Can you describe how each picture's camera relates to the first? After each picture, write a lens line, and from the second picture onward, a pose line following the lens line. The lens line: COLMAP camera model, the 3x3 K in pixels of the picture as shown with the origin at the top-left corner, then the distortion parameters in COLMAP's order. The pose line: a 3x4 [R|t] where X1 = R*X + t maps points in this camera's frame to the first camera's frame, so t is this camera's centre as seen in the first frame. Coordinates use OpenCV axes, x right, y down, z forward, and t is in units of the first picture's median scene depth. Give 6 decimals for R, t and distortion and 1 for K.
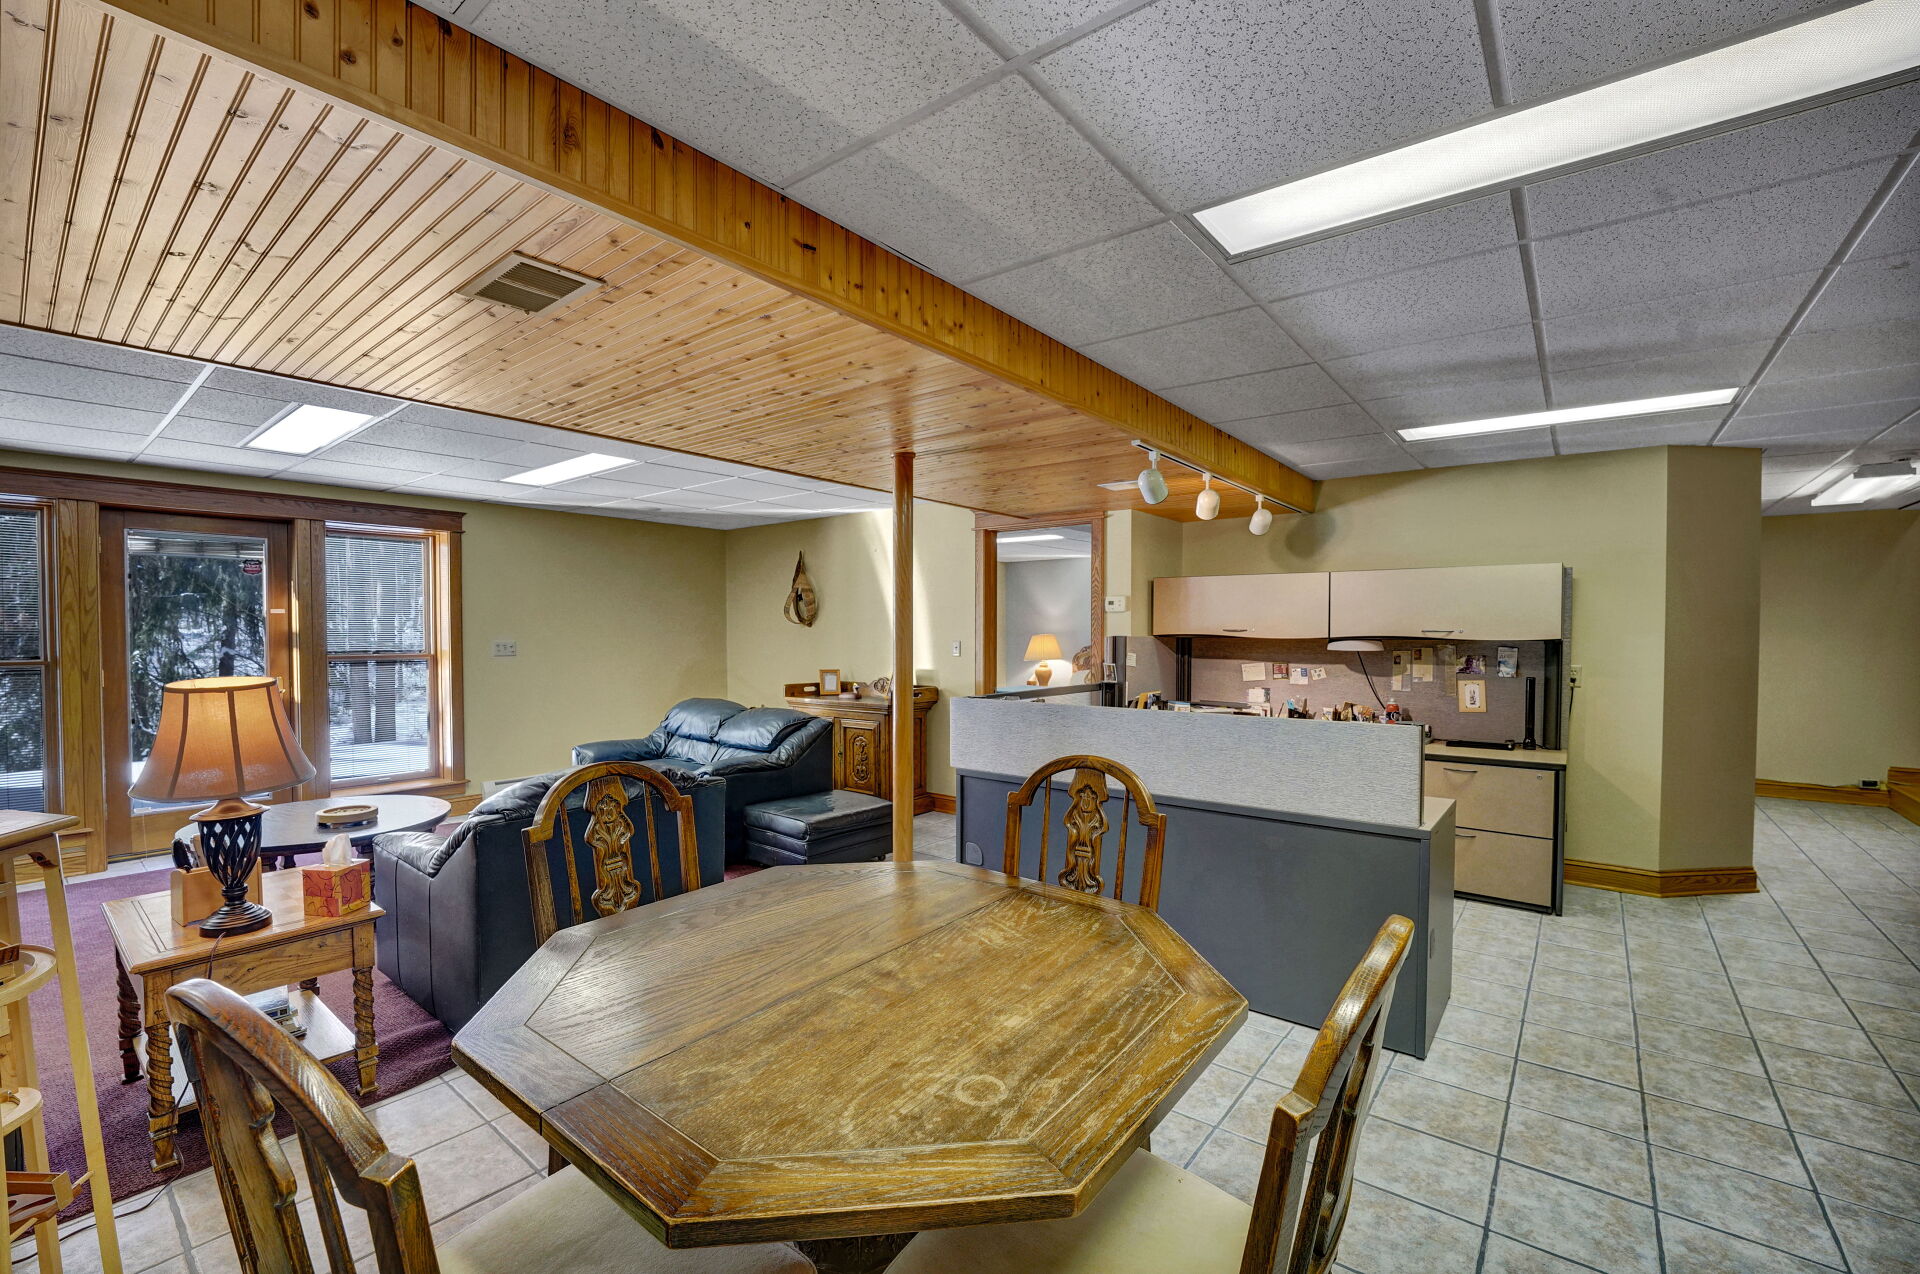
lens RADIAL K [[782.4, 0, 957.0], [0, 782.4, 648.3], [0, 0, 1]] dist [-0.011715, -0.000231]
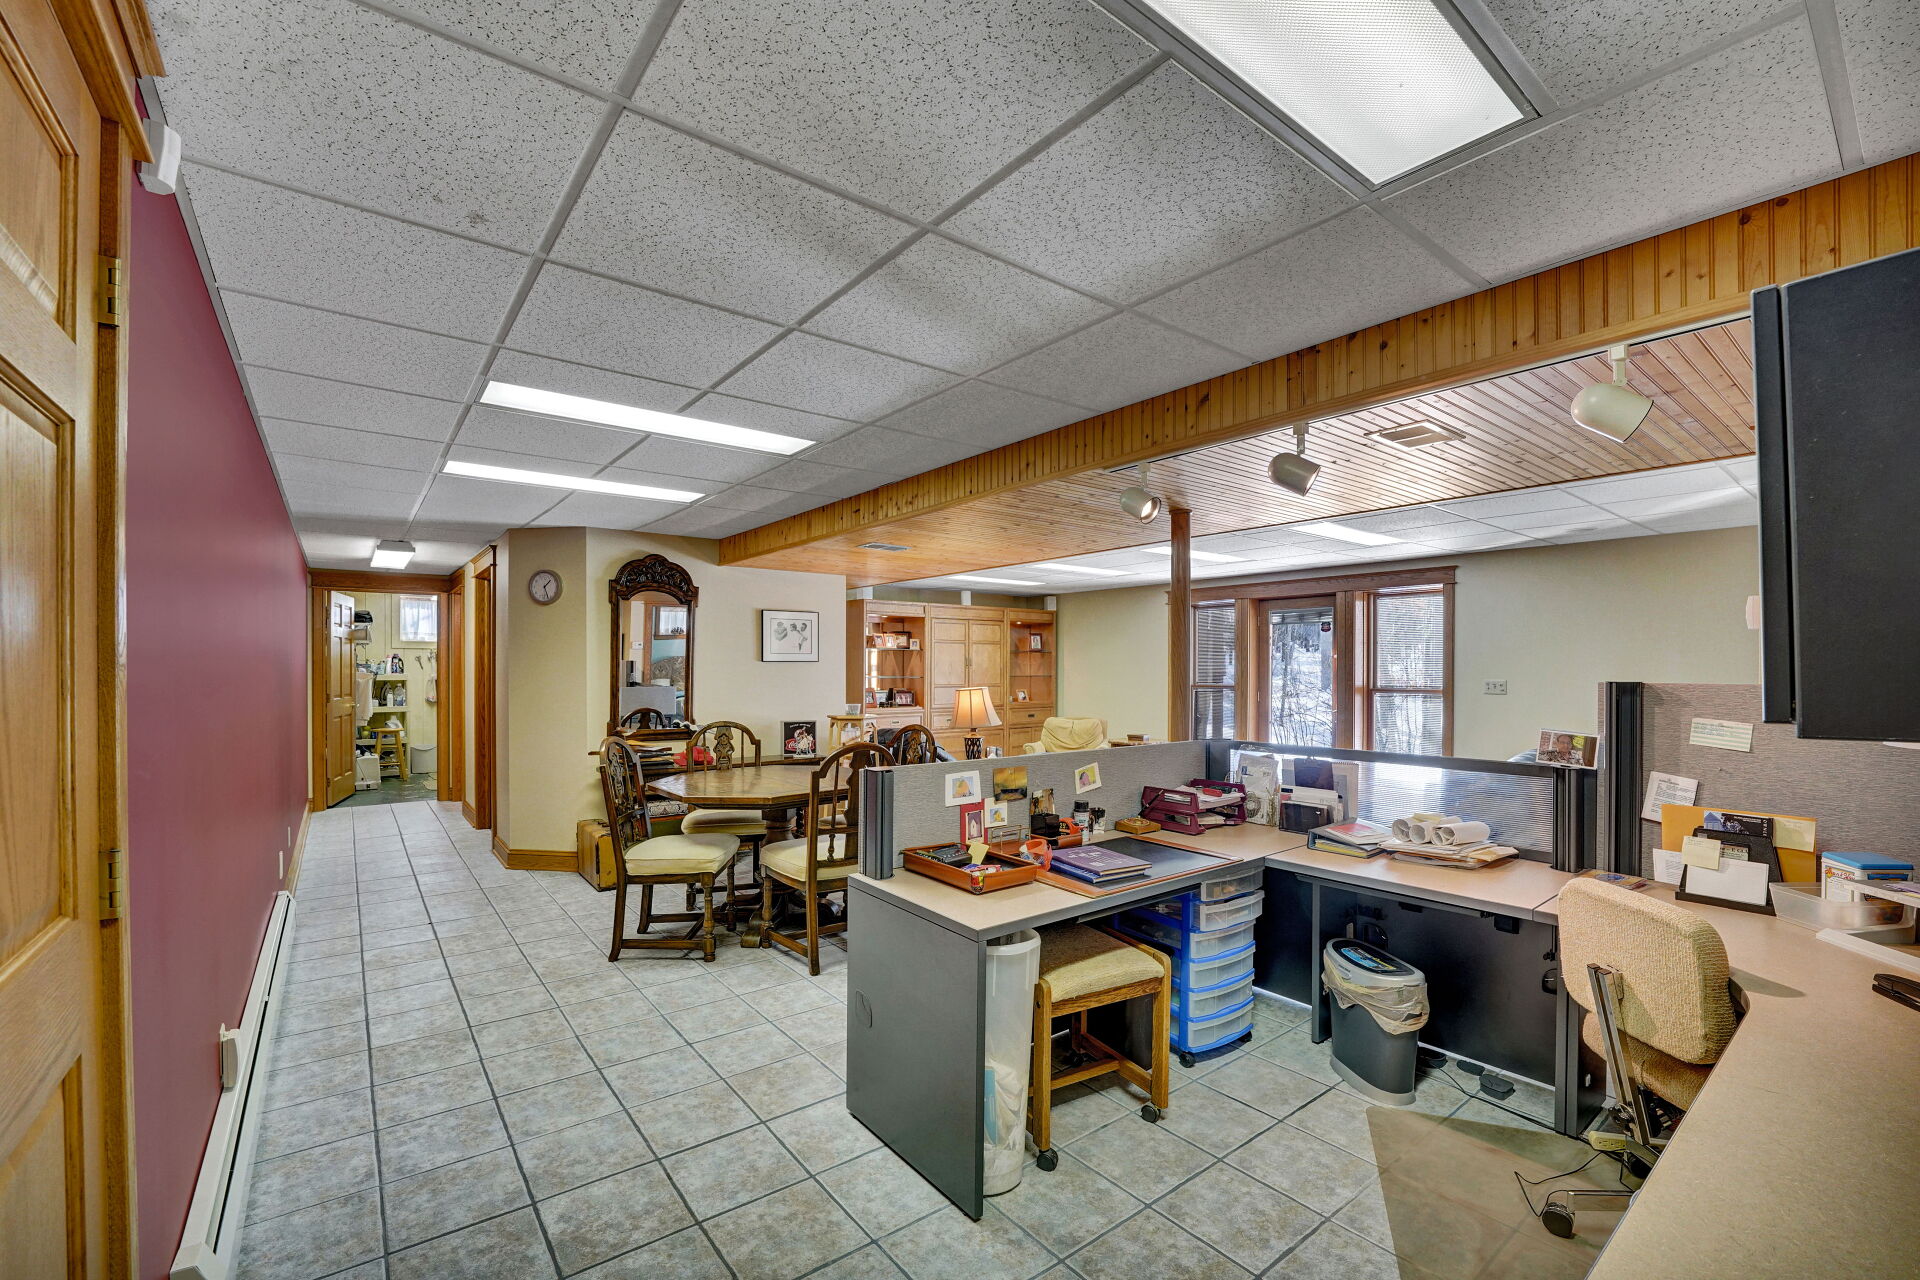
lens RADIAL K [[791.6, 0, 963.5], [0, 791.6, 670.3], [0, 0, 1]] dist [-0.028361, 0.002222]
pose [[-0.212407, 0.004547, -0.977171, 1.387037], [-0.021568, 0.999724, 0.009340, -0.037268], [0.976943, 0.023060, -0.212250, 1.217540]]
